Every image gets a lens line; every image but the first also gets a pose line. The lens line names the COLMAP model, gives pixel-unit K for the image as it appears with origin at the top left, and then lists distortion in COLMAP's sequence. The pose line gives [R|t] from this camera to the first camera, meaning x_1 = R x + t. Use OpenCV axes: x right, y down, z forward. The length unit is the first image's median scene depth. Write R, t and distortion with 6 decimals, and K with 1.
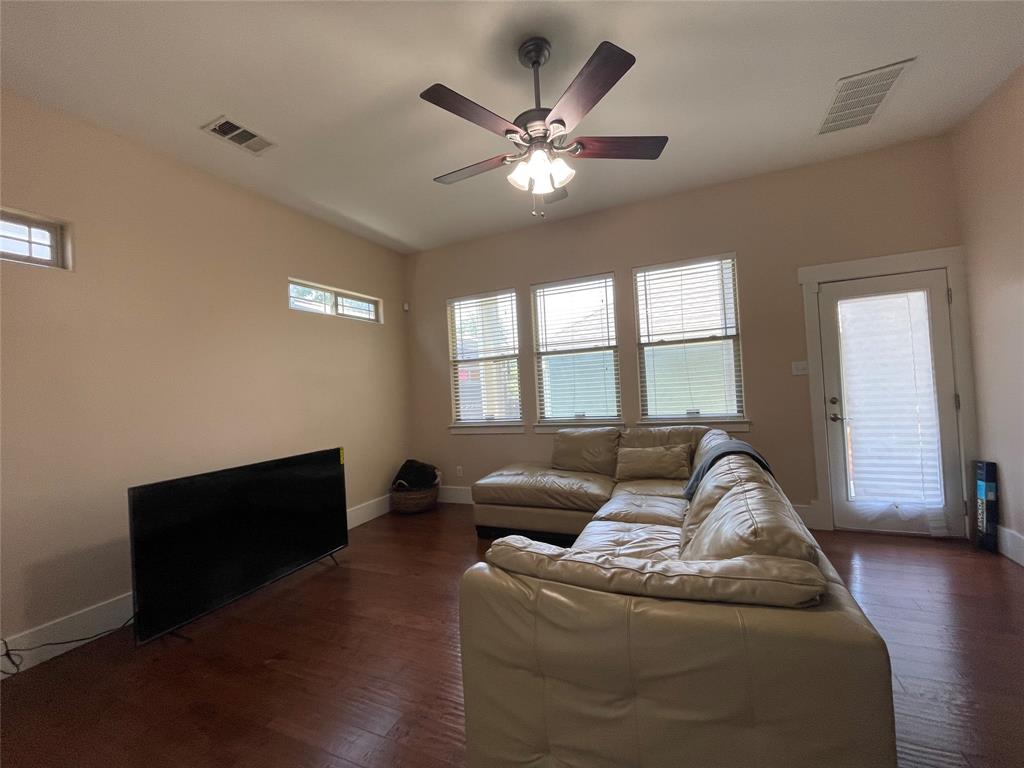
lens RADIAL K [[412.7, 0, 520.0], [0, 412.7, 382.9], [0, 0, 1]] dist [-0.002410, 0.000017]
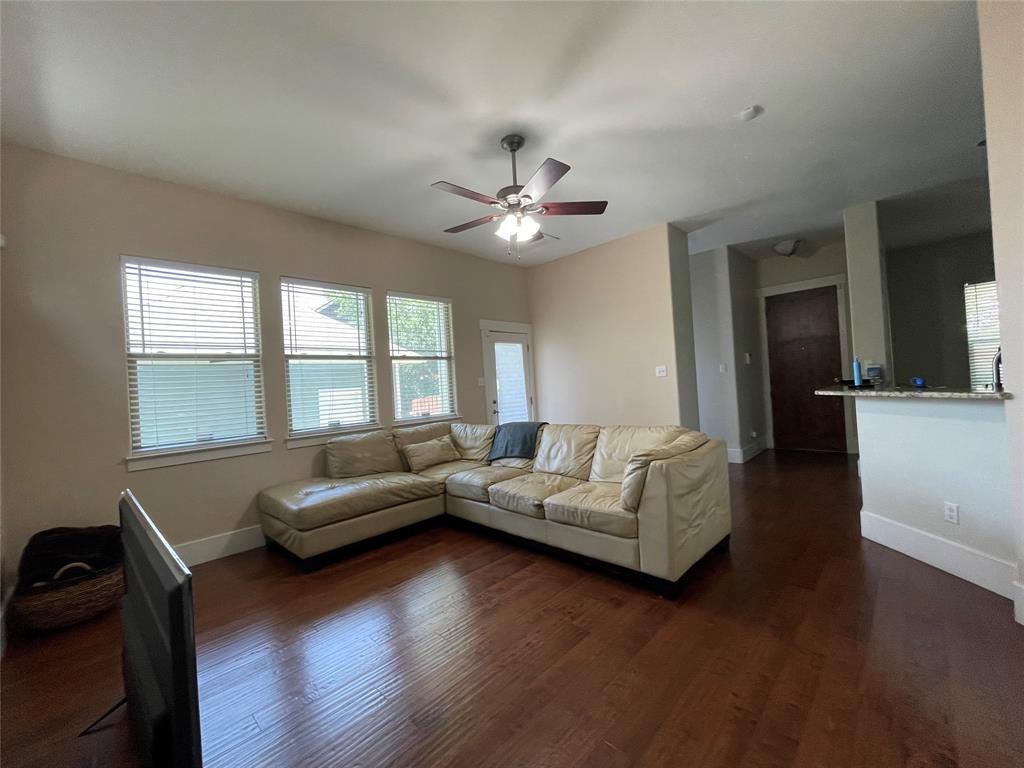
lens RADIAL K [[412.7, 0, 516.3], [0, 412.7, 382.5], [0, 0, 1]] dist [-0.002410, 0.000017]
pose [[0.347544, 0.036983, 0.936934, -0.564372], [0.024062, 0.998541, -0.048340, 0.035017], [-0.937355, 0.039345, 0.346147, 0.237725]]
